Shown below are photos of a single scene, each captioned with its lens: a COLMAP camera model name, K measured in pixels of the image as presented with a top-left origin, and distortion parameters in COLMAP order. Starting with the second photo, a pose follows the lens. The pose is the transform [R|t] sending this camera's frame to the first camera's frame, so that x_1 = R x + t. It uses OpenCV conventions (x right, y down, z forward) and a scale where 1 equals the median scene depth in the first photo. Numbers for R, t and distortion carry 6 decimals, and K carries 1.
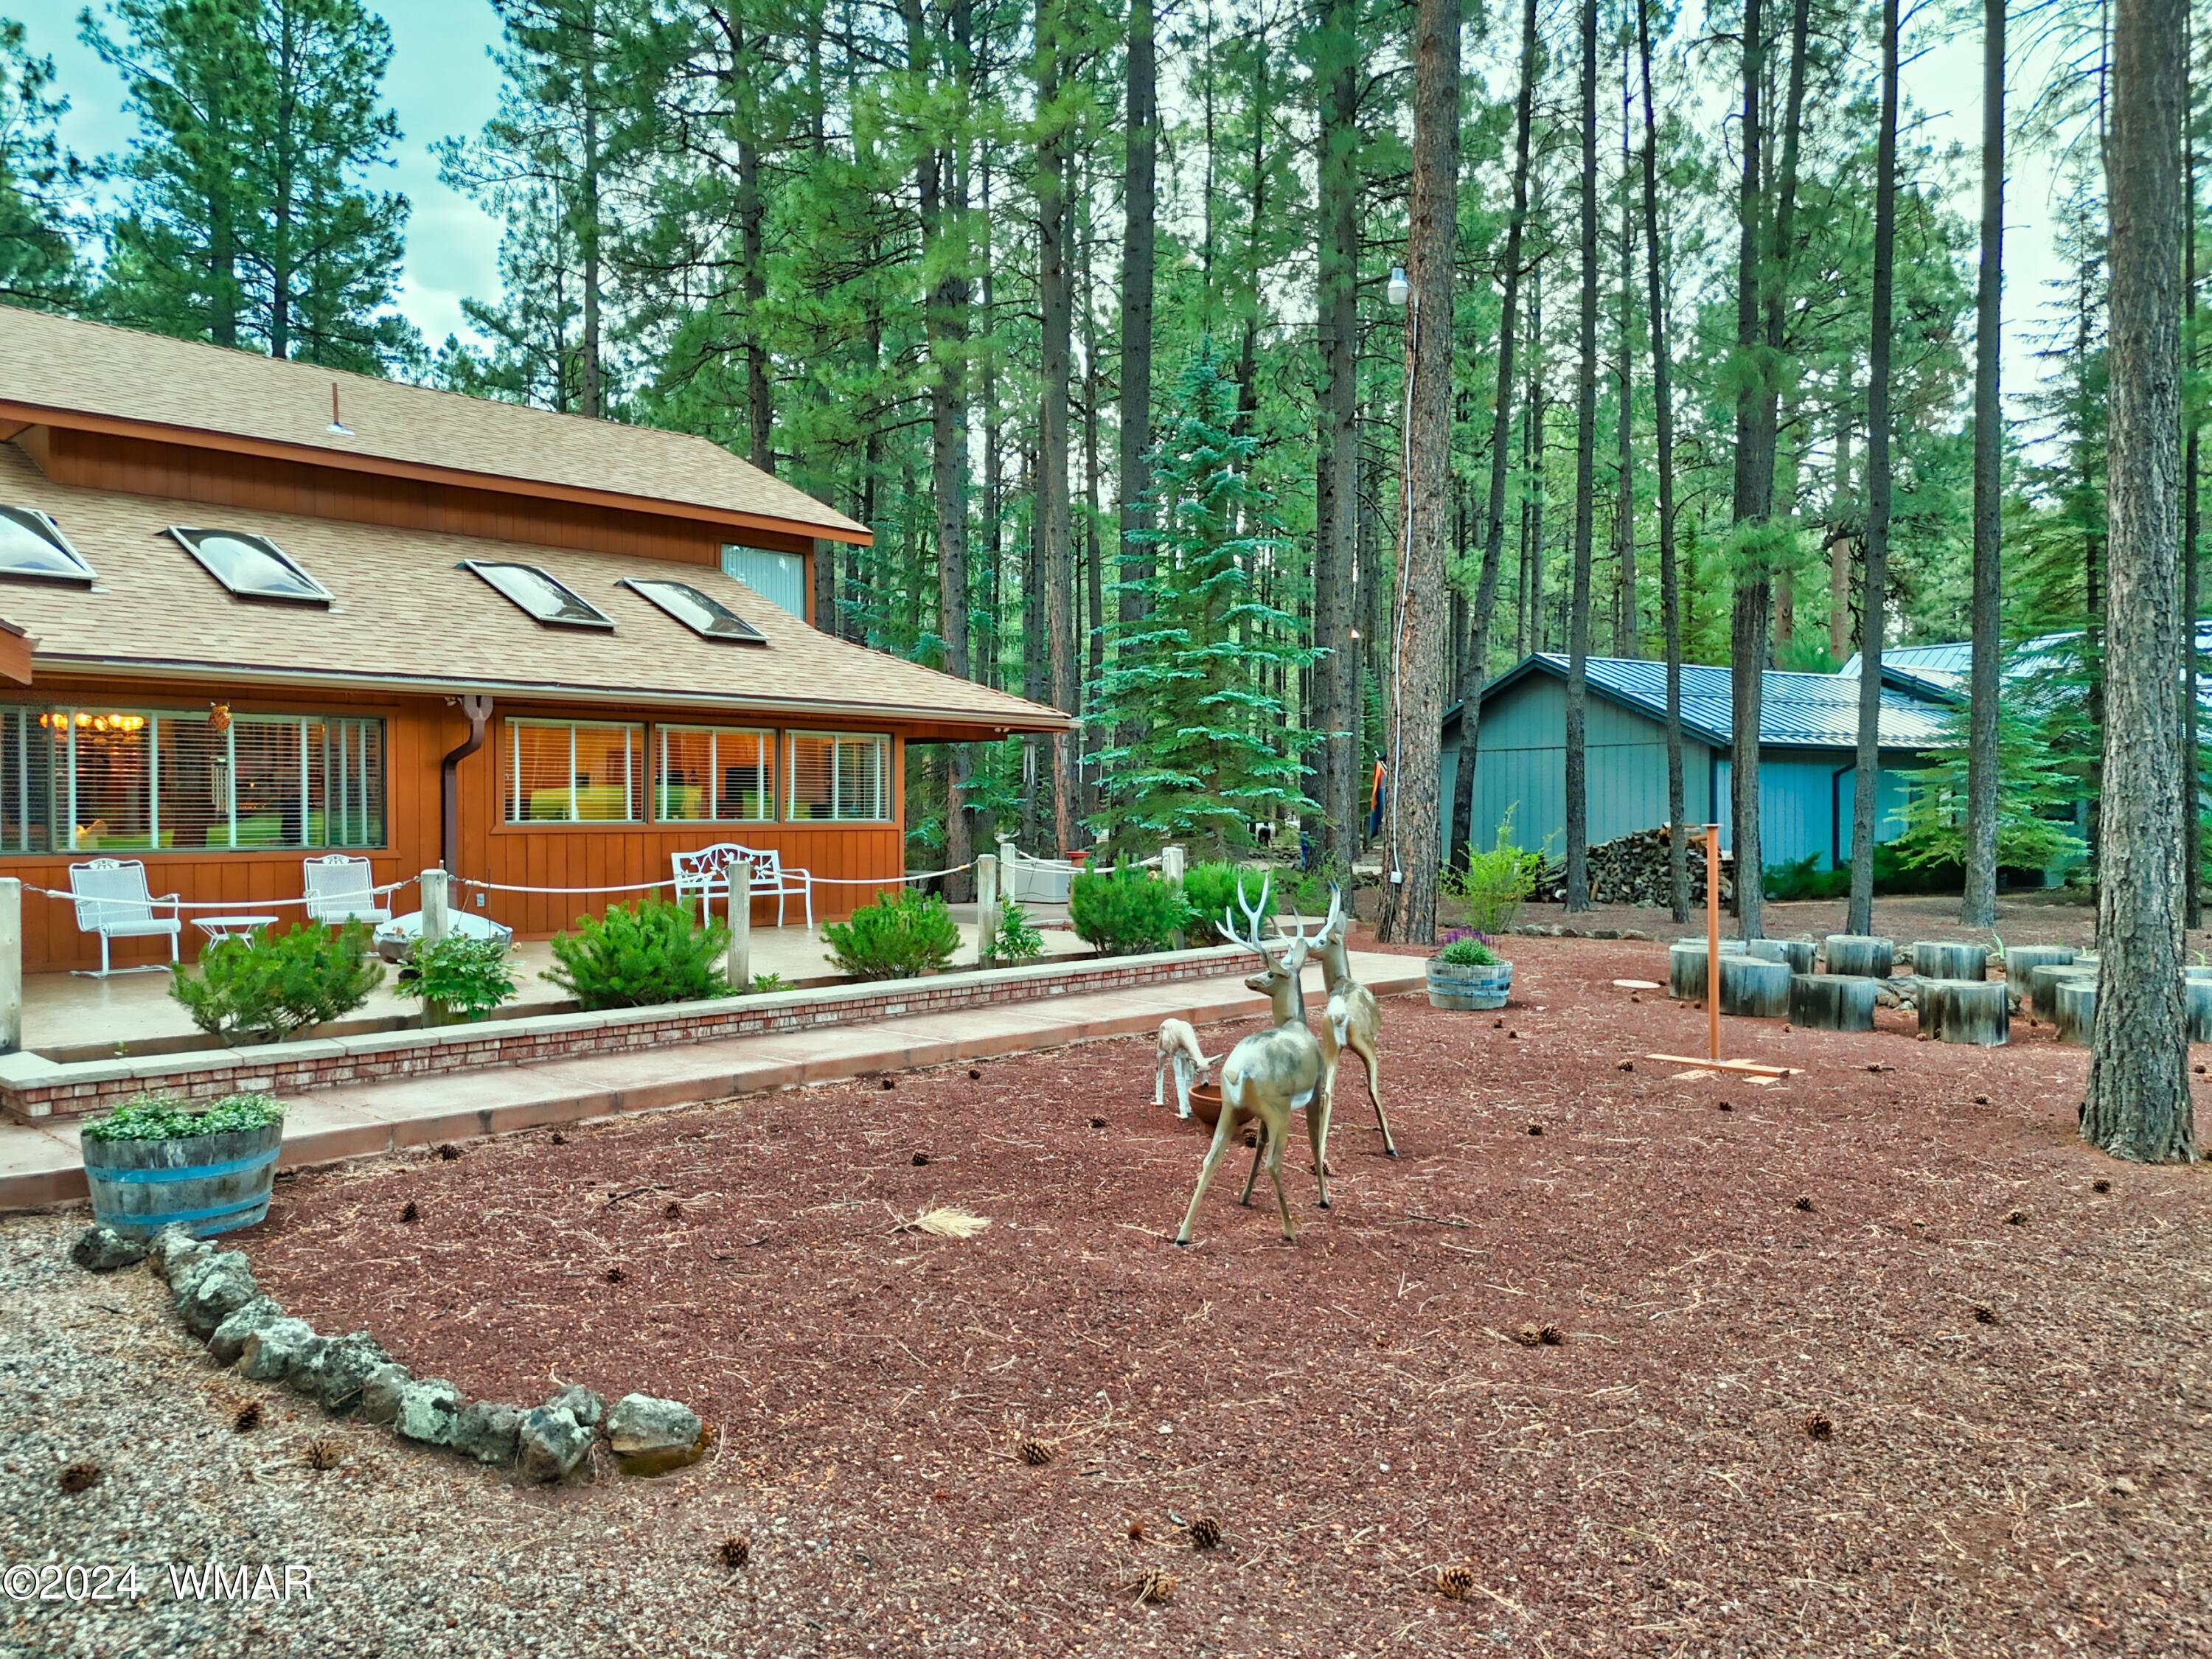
lens RADIAL K [[1623.5, 0, 1114.0], [0, 1623.5, 826.4], [0, 0, 1]] dist [0.071431, -0.062779]
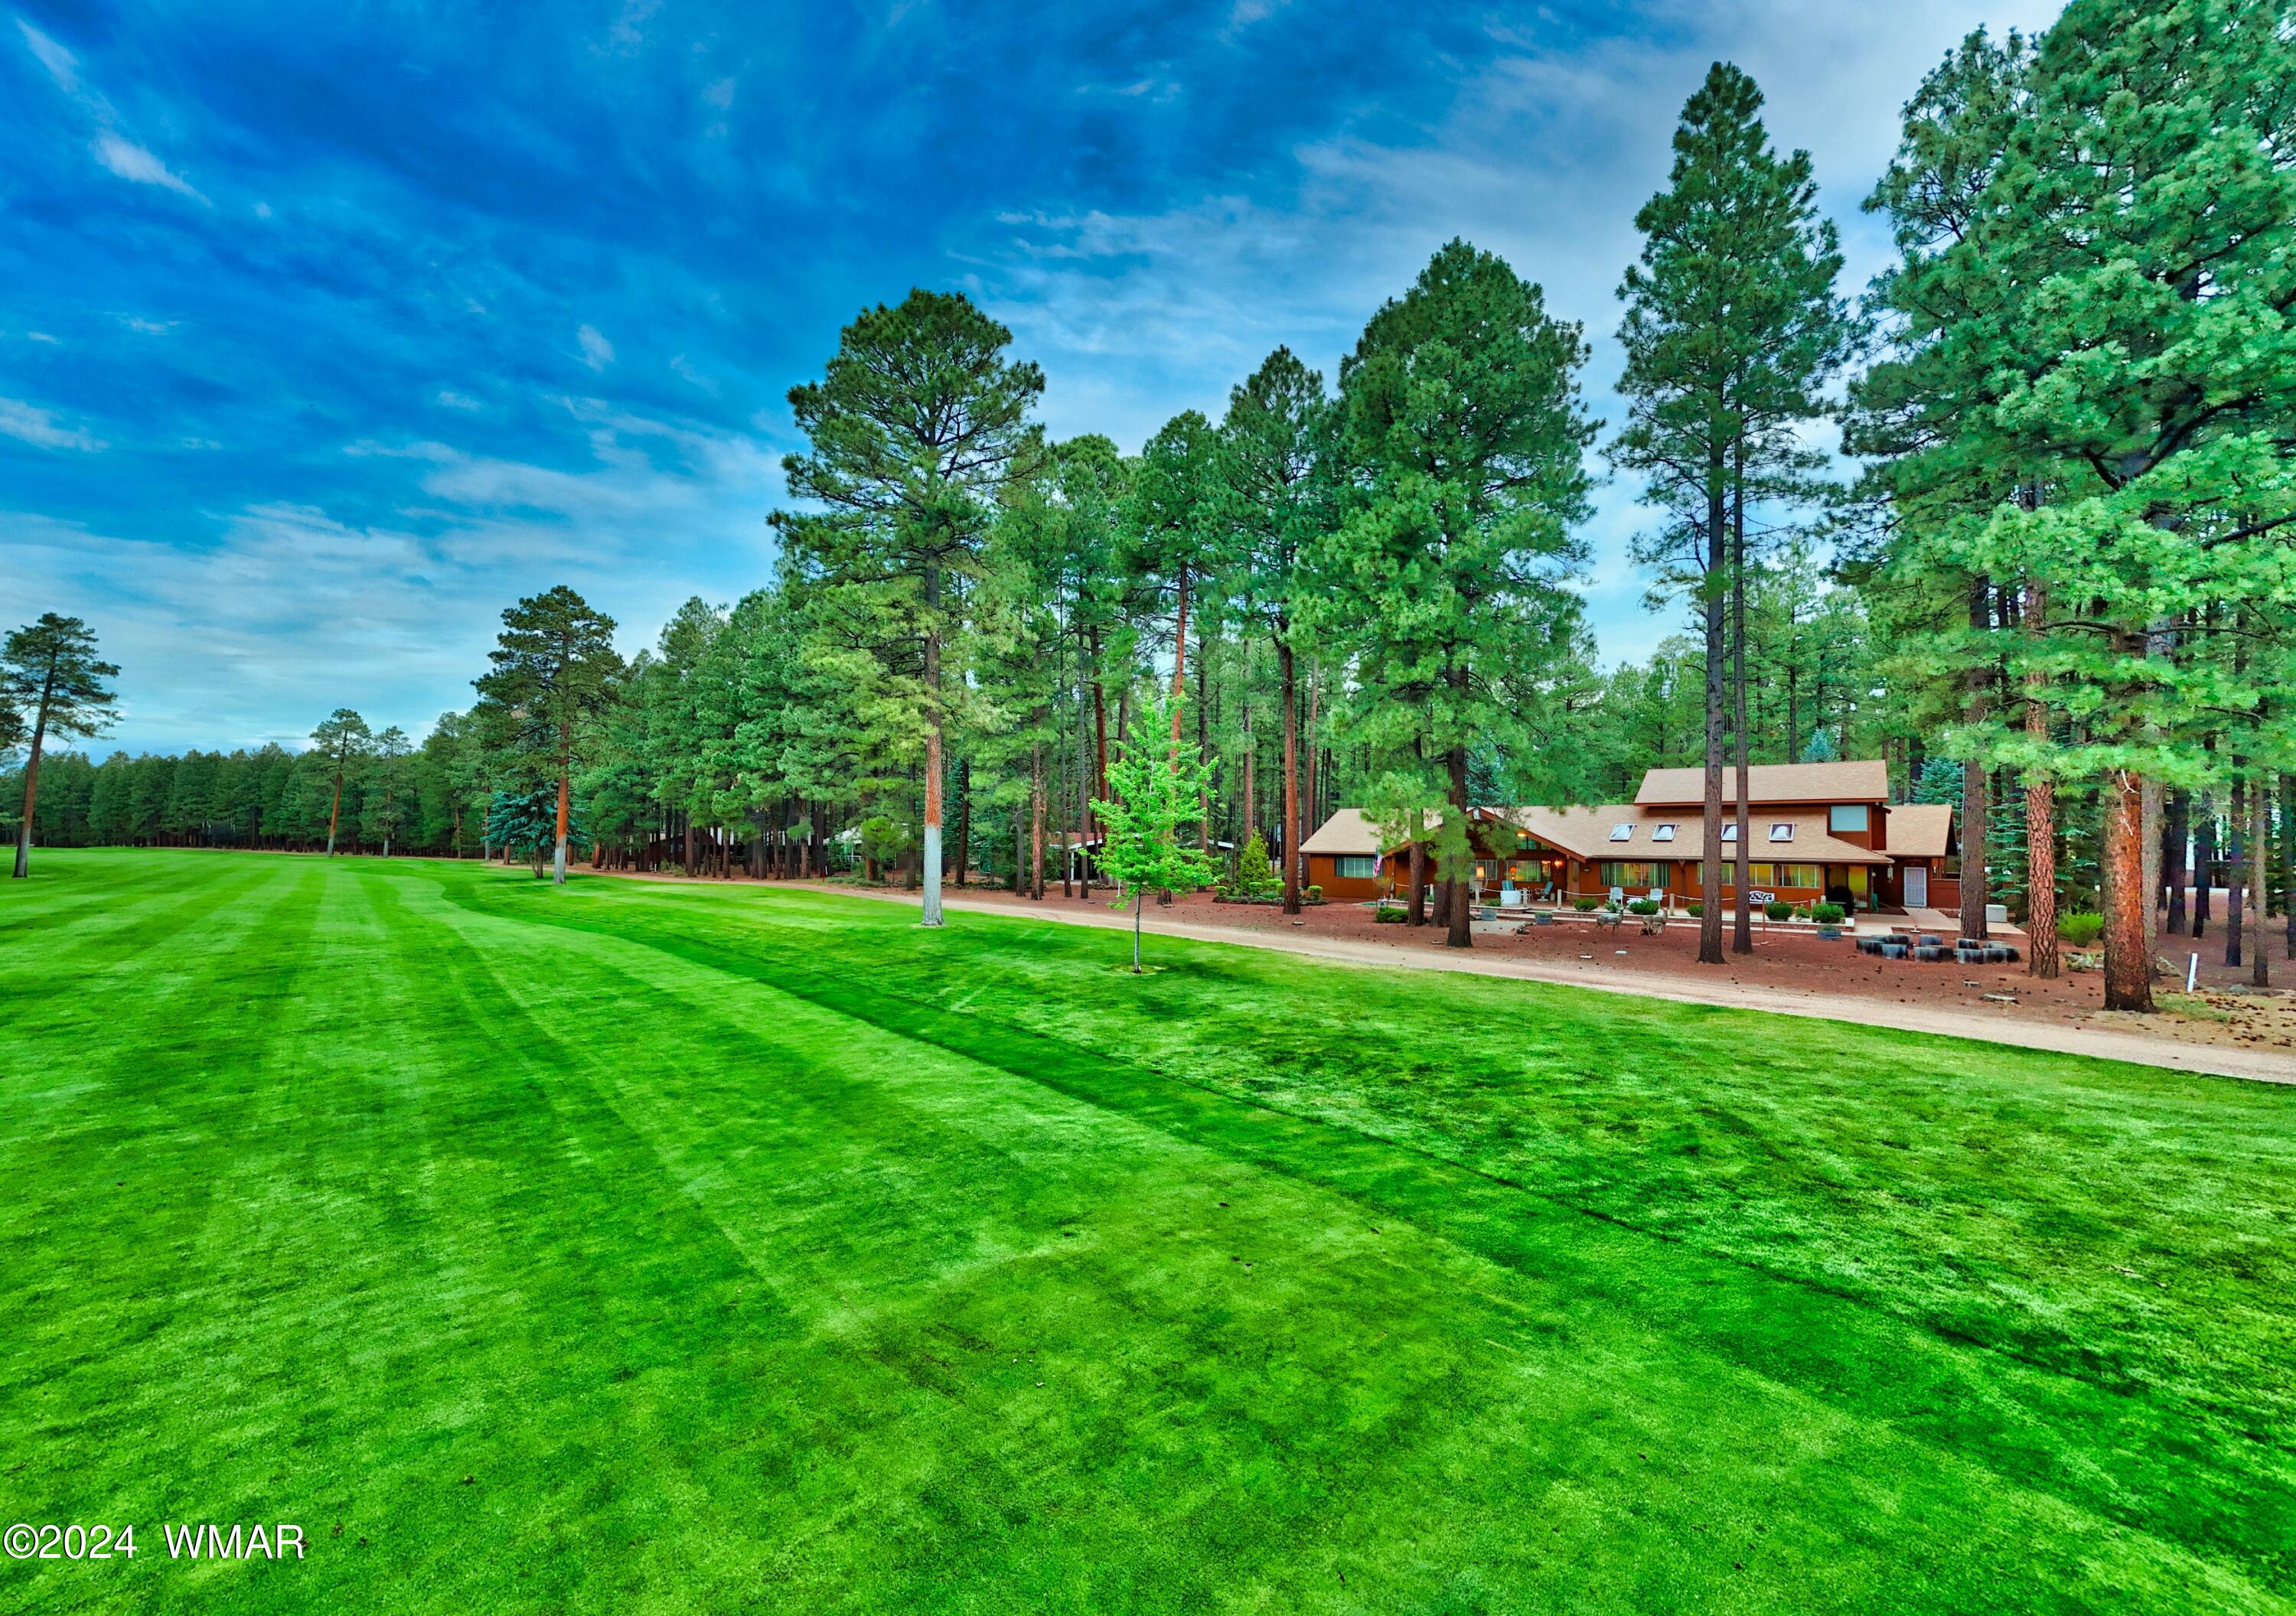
lens RADIAL K [[912.2, 0, 1143.4], [0, 912.2, 822.7], [0, 0, 1]] dist [-0.001025, -0.000033]
pose [[0.082876, -0.002687, -0.996556, 2.033544], [-0.013280, 0.999905, -0.003800, -0.144136], [0.996471, 0.013549, 0.082833, -0.824838]]
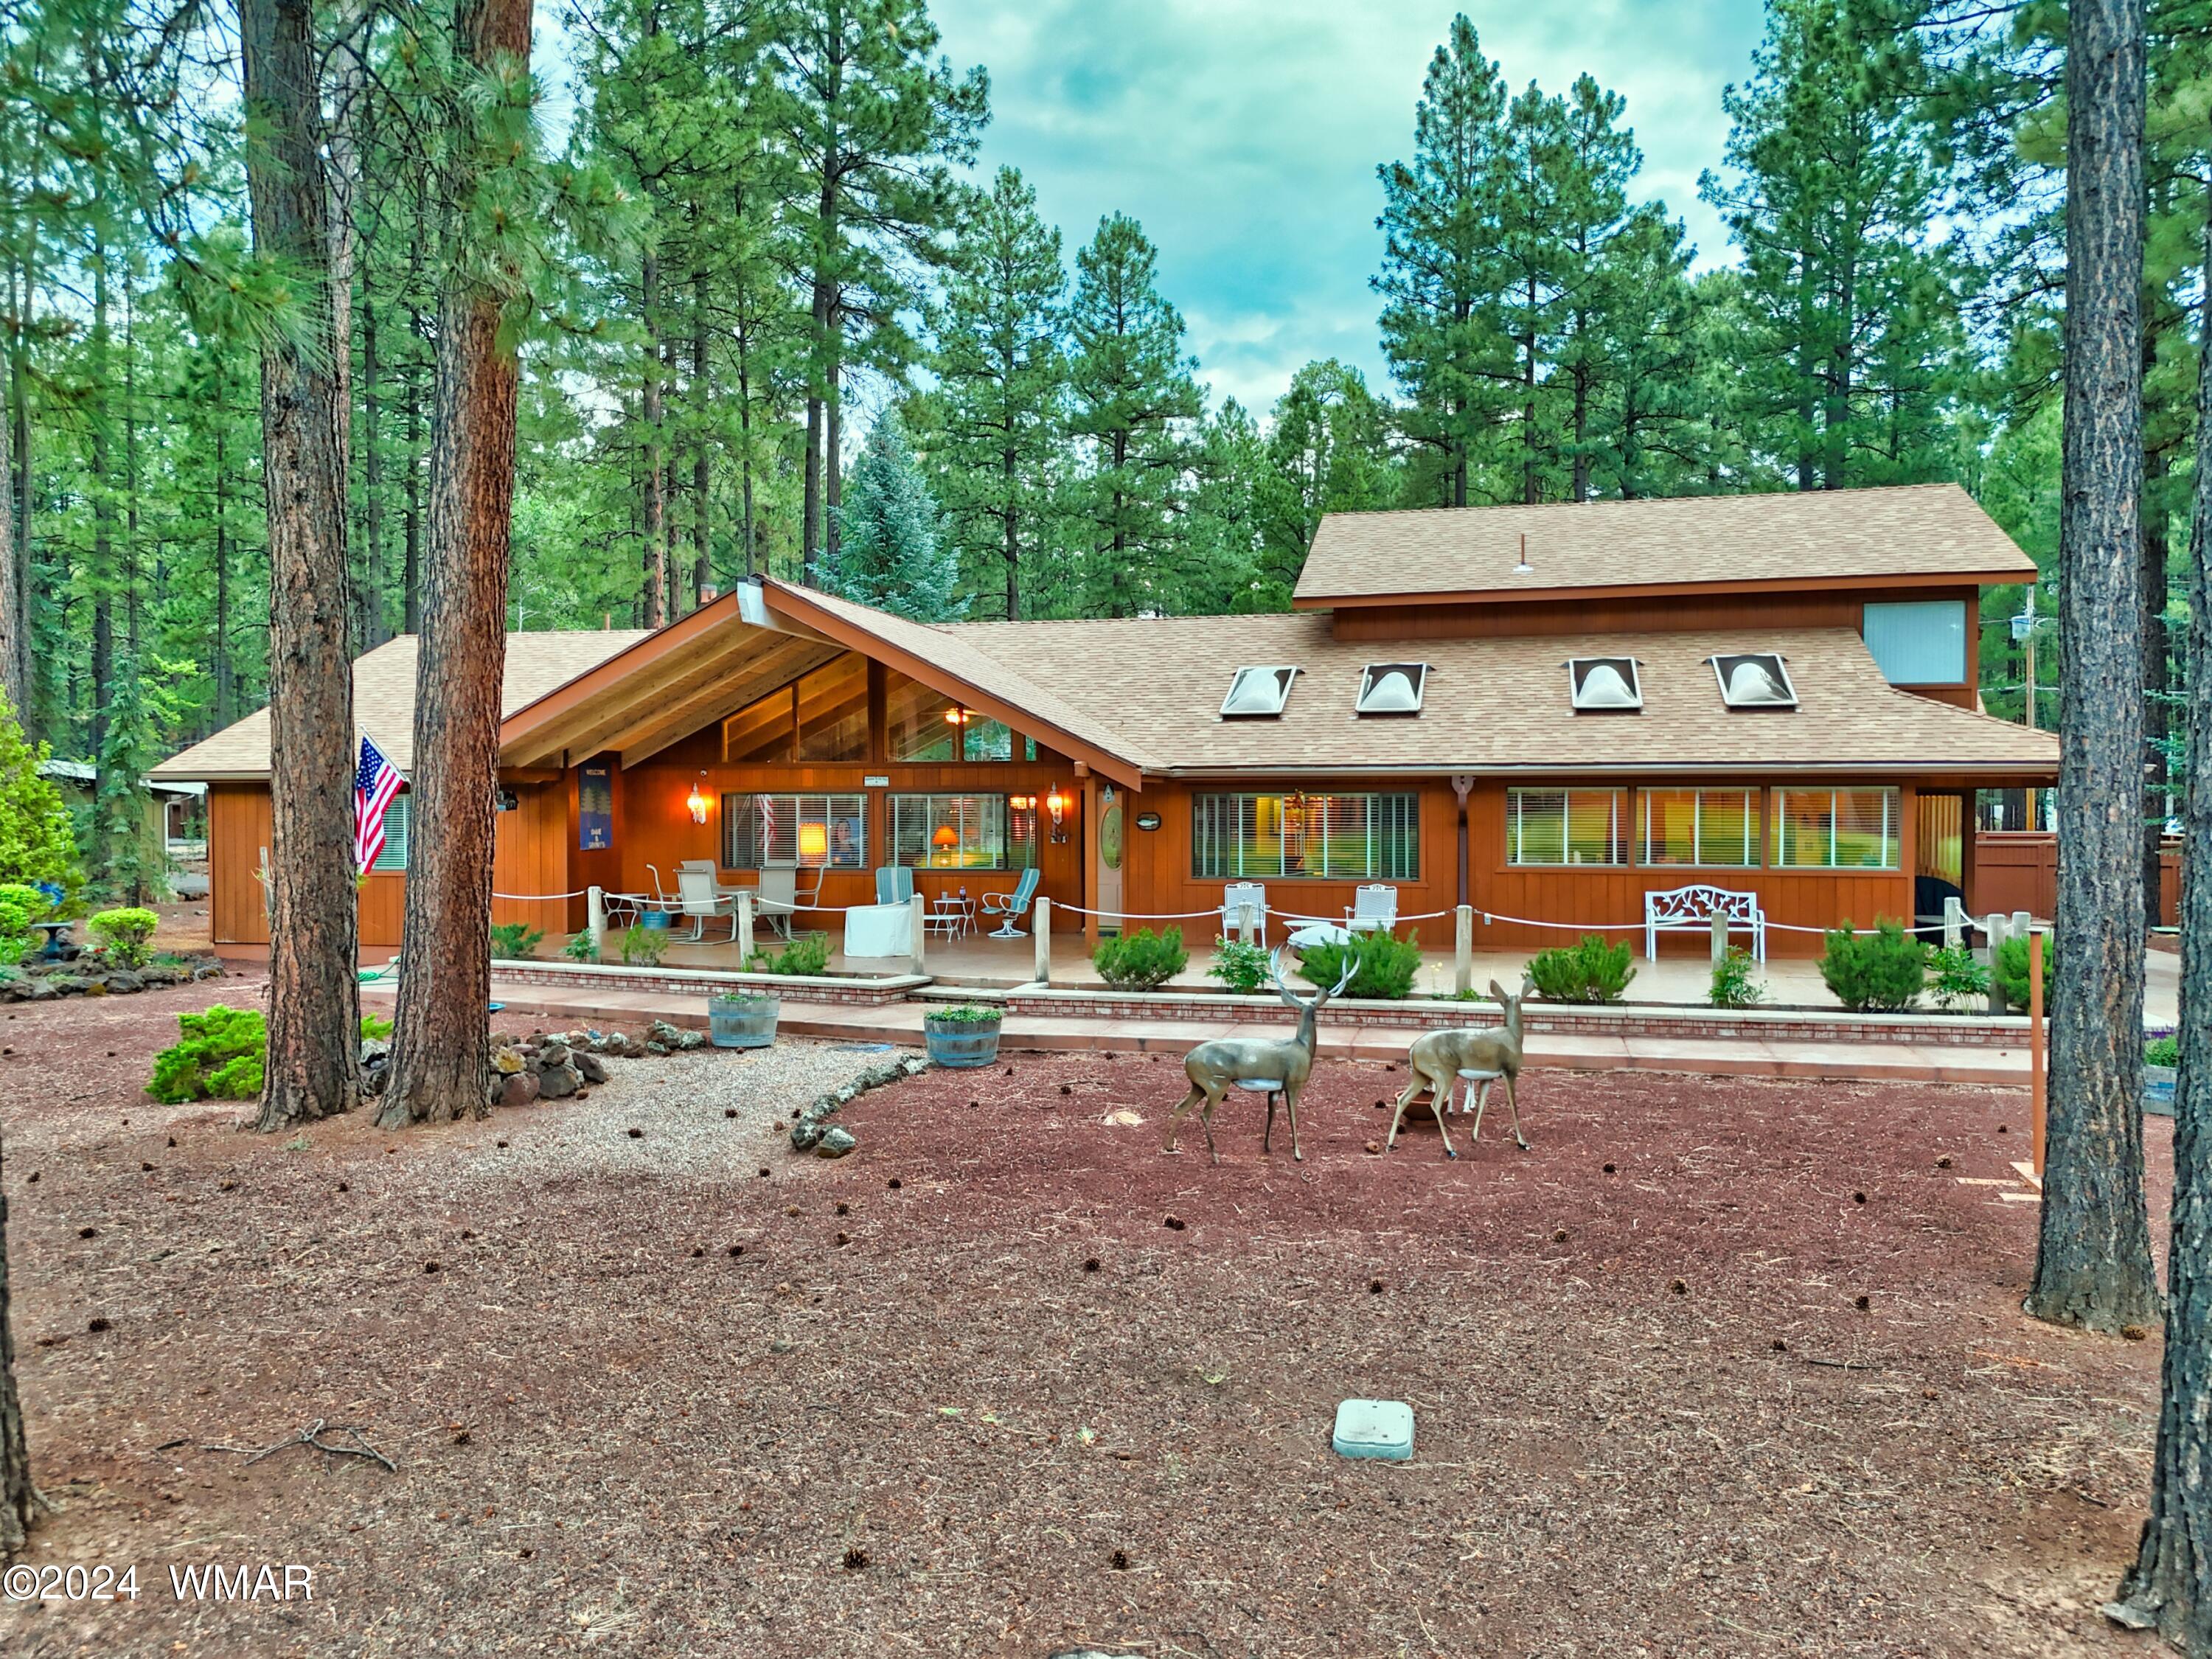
lens RADIAL K [[1623.5, 0, 1114.0], [0, 1623.5, 826.4], [0, 0, 1]] dist [0.071431, -0.062779]
pose [[0.484624, 0.019334, -0.874509, 0.612525], [-0.007419, 0.999811, 0.017993, -0.052048], [0.874691, -0.002232, 0.484676, 0.031378]]
